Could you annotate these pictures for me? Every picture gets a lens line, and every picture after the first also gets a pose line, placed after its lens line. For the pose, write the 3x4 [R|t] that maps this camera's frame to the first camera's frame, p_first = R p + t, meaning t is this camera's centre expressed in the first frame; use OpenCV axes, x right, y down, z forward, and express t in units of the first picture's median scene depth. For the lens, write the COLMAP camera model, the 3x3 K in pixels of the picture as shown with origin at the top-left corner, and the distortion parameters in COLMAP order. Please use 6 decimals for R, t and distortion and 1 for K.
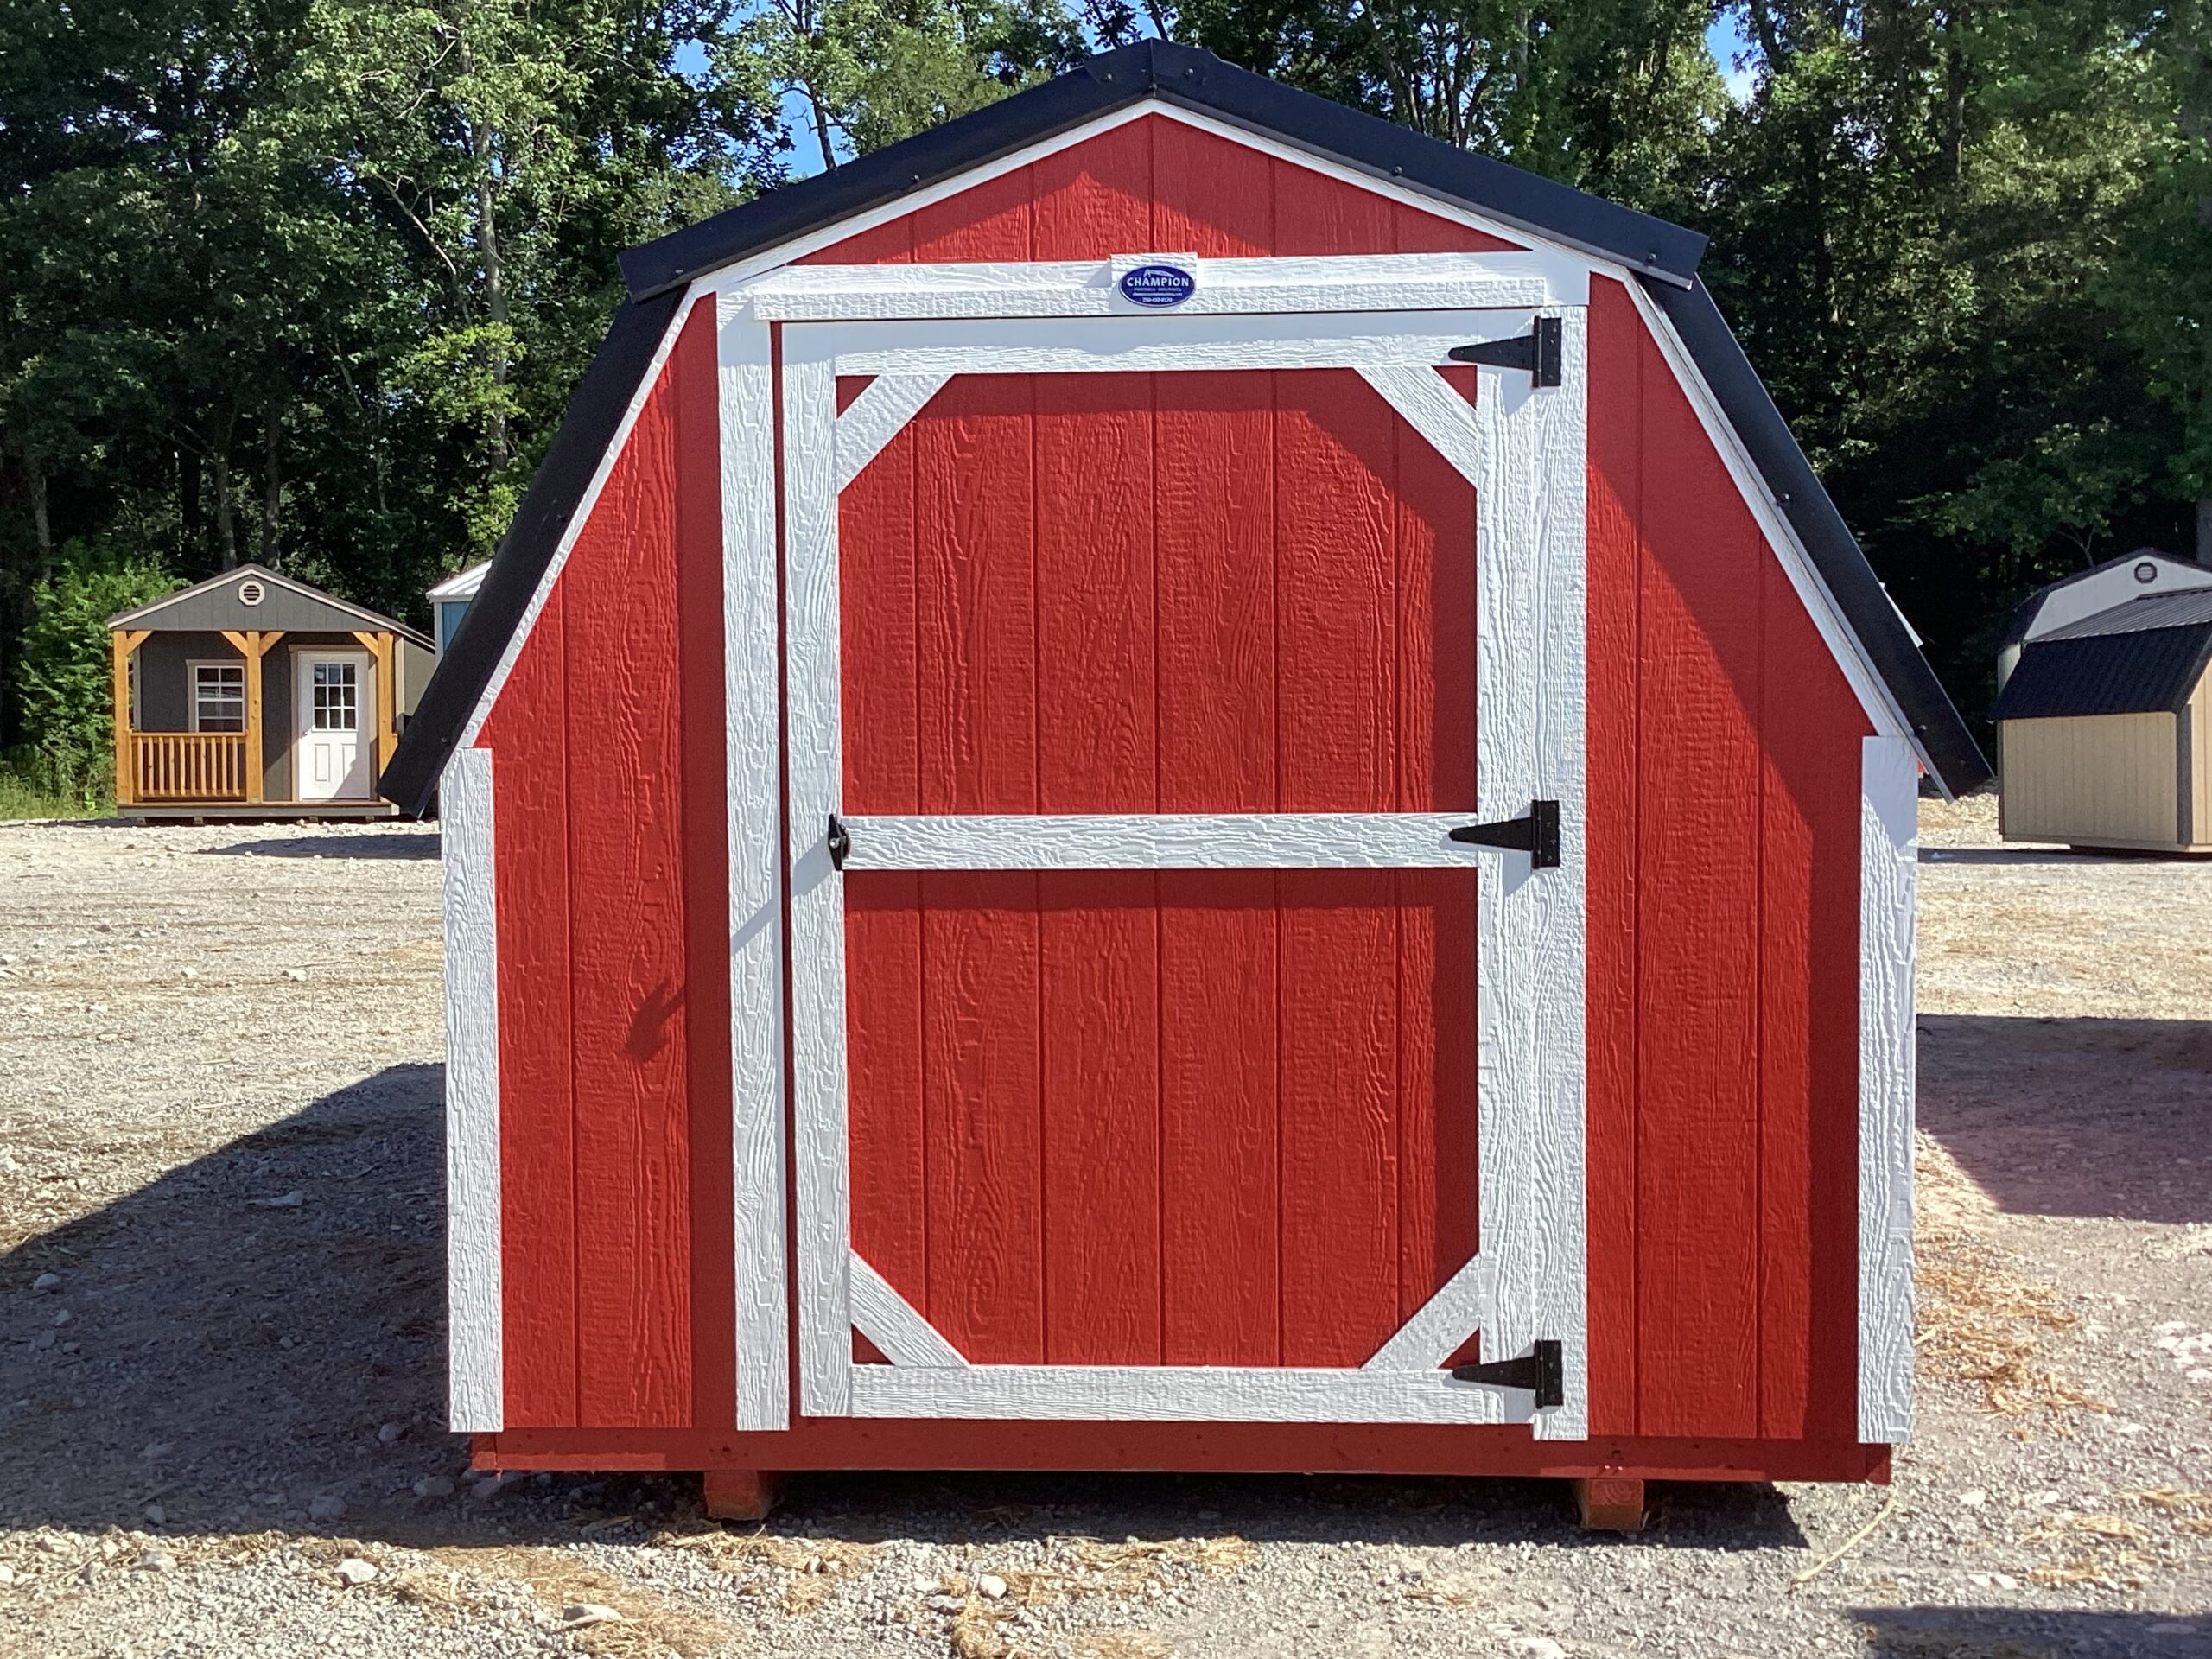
lens RADIAL K [[2680.5, 0, 1106.0], [0, 2680.5, 829.5], [0, 0, 1]] dist [0.124008, -0.284934]
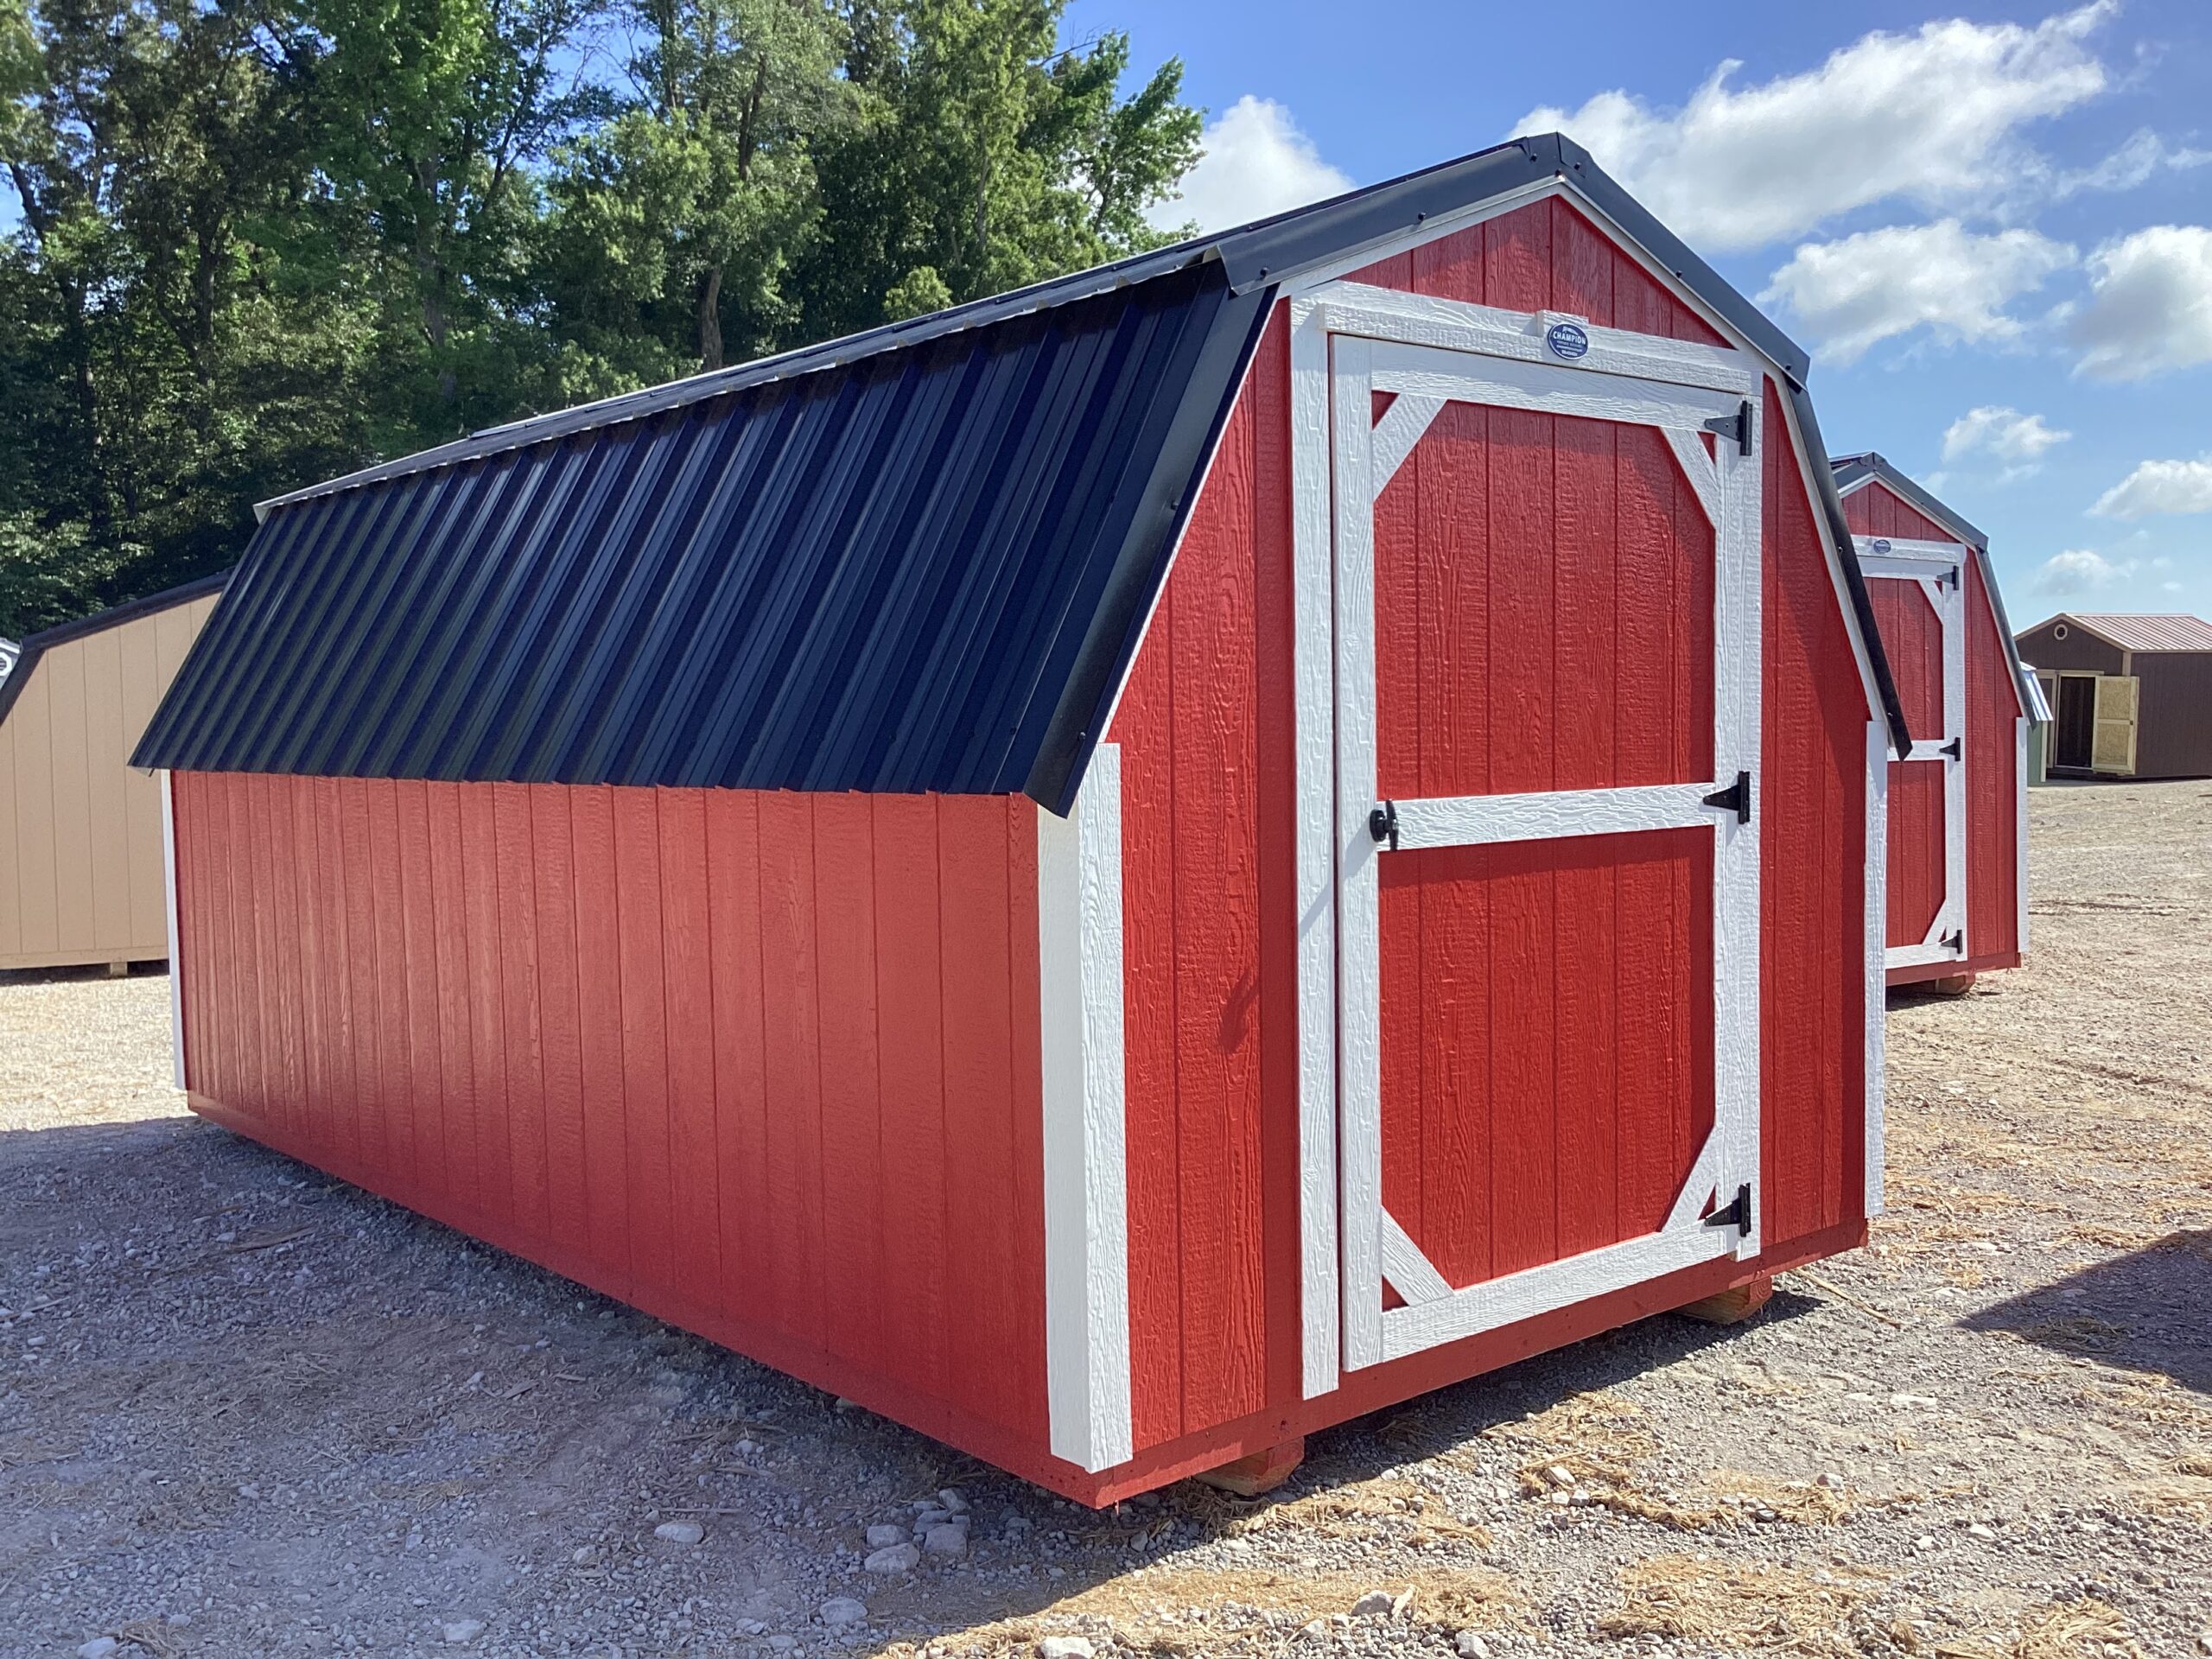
lens RADIAL K [[2045.7, 0, 1106.0], [0, 2045.7, 829.5], [0, 0, 1]] dist [0.109783, -0.248345]
pose [[0.716367, -0.041089, 0.696513, -0.751539], [0.051022, 0.998677, 0.006439, -0.004875], [-0.695855, 0.030925, 0.717516, 0.492311]]
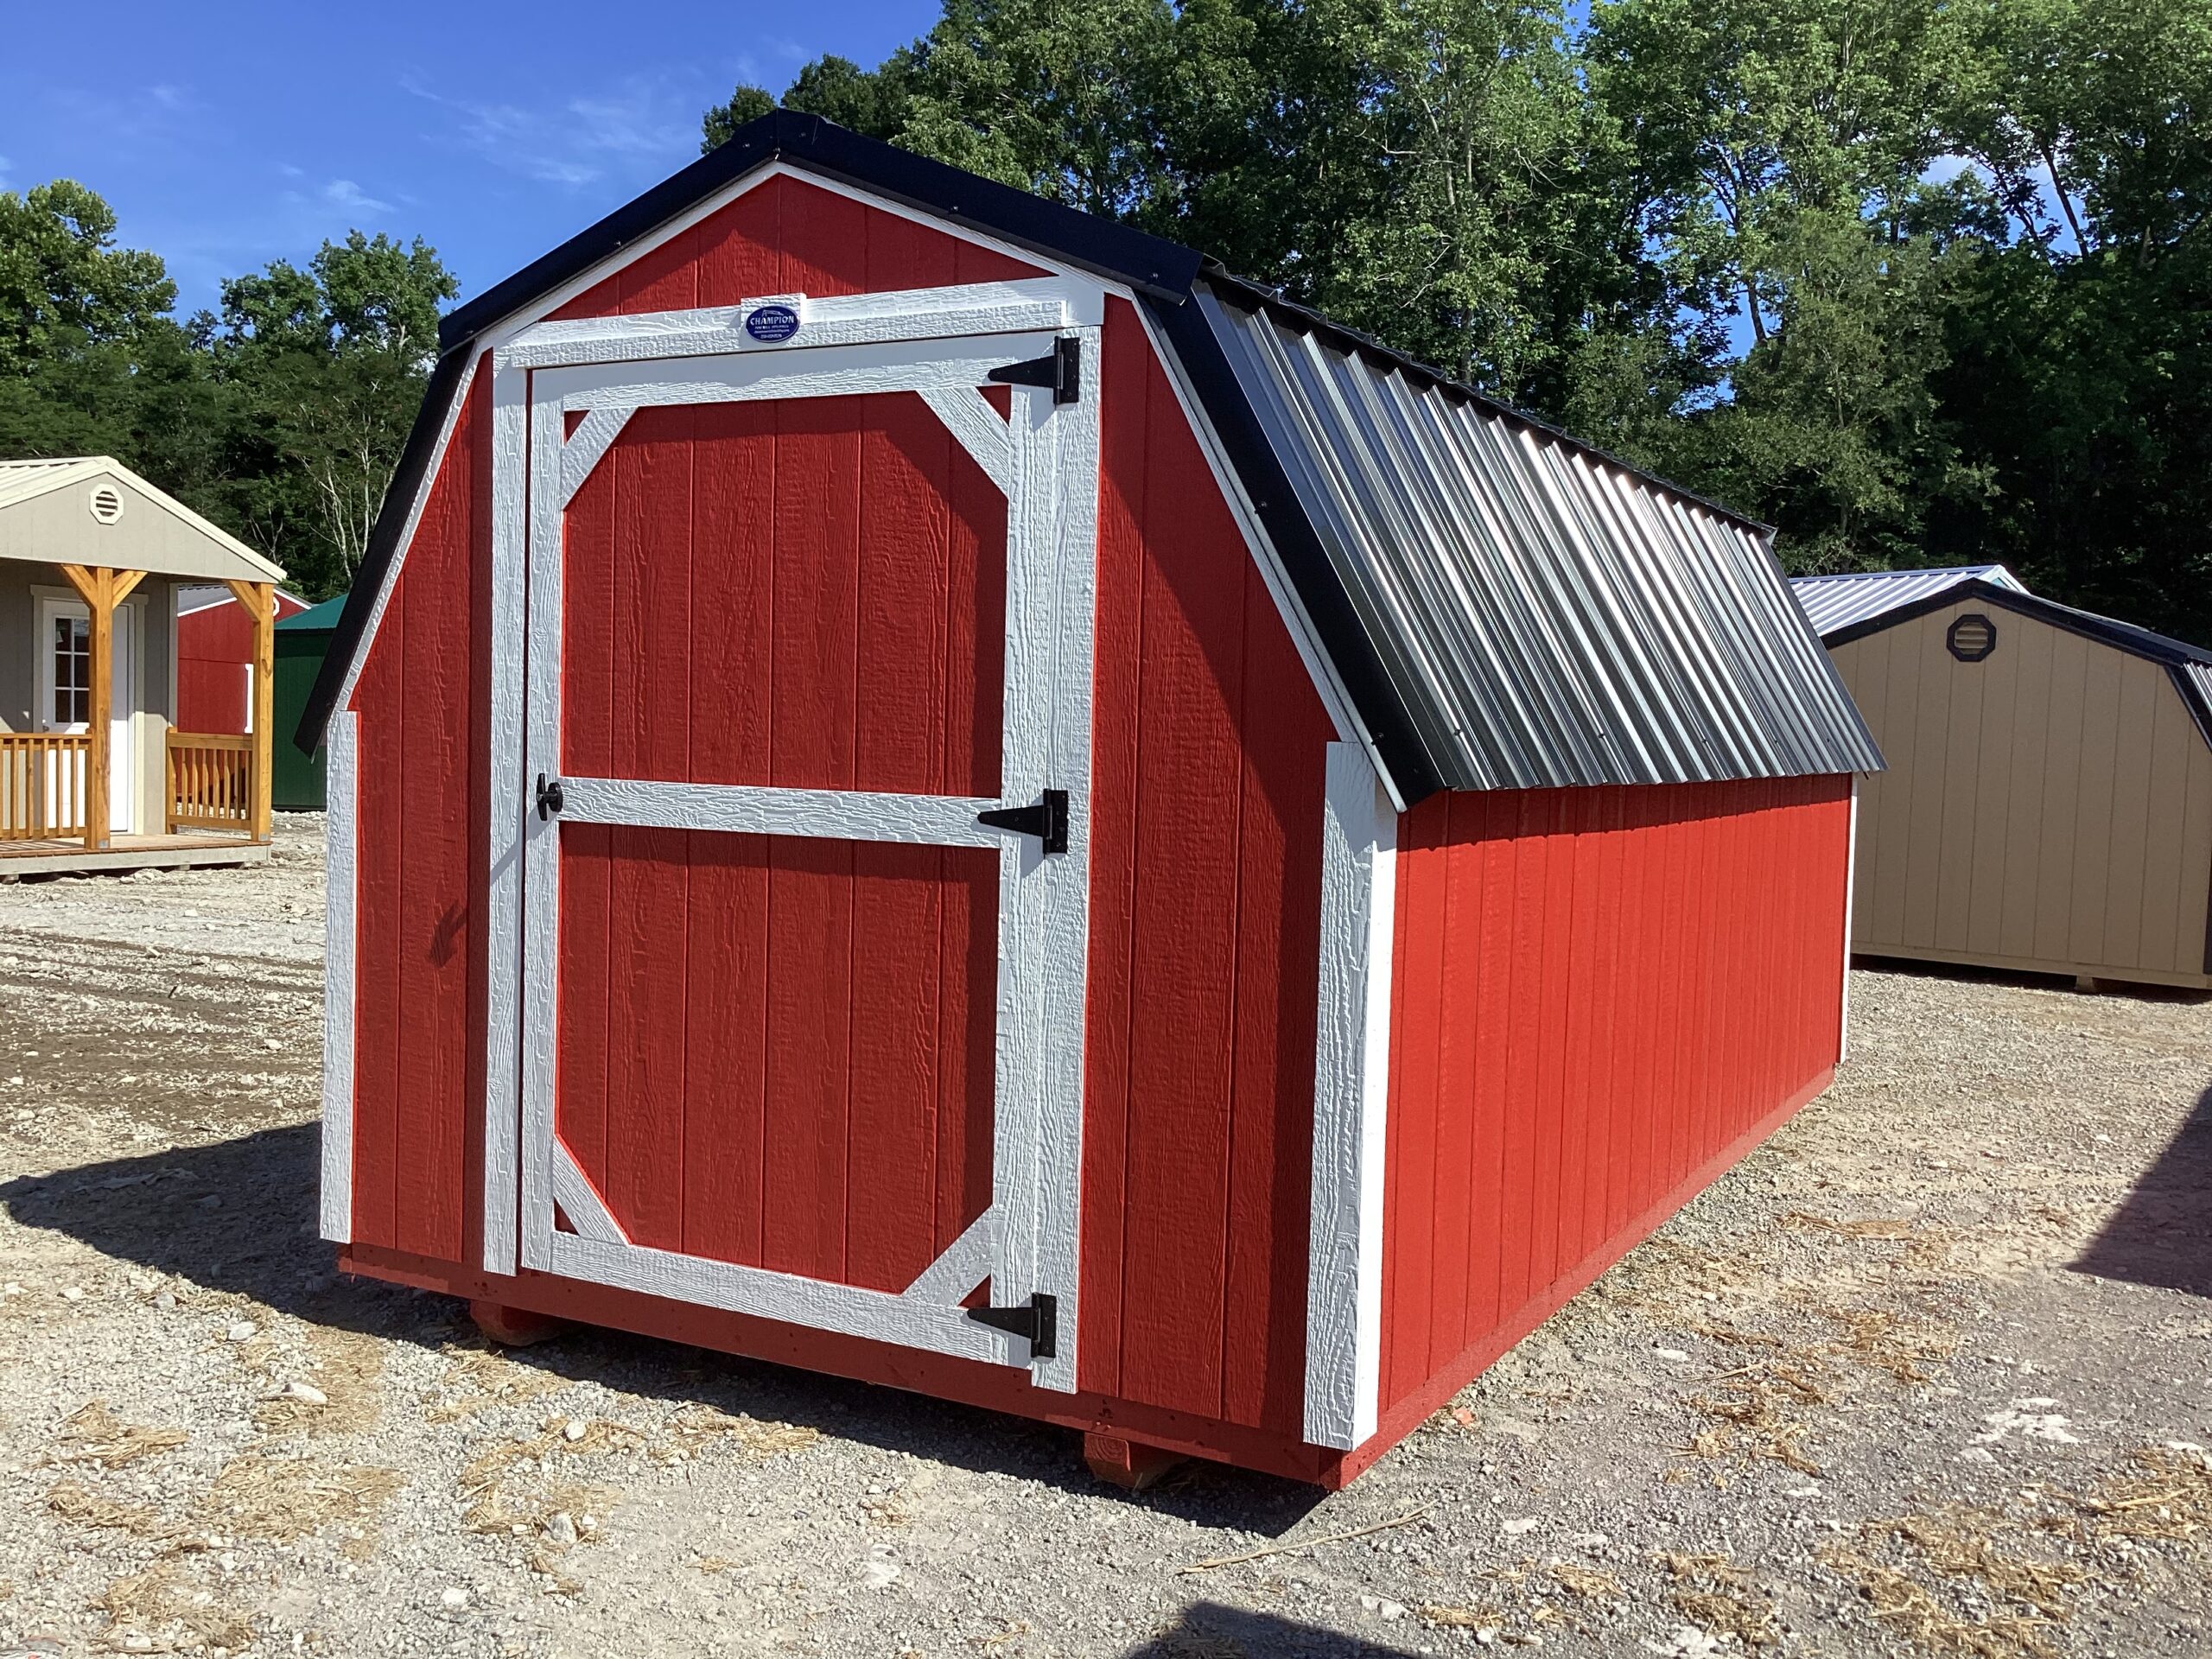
lens RADIAL K [[2045.7, 0, 1106.0], [0, 2045.7, 829.5], [0, 0, 1]] dist [0.109783, -0.248345]
pose [[0.902627, 0.056657, -0.426678, 0.525097], [-0.061396, 0.998110, 0.002654, 0.001381], [0.426022, 0.023801, 0.904400, 0.269165]]
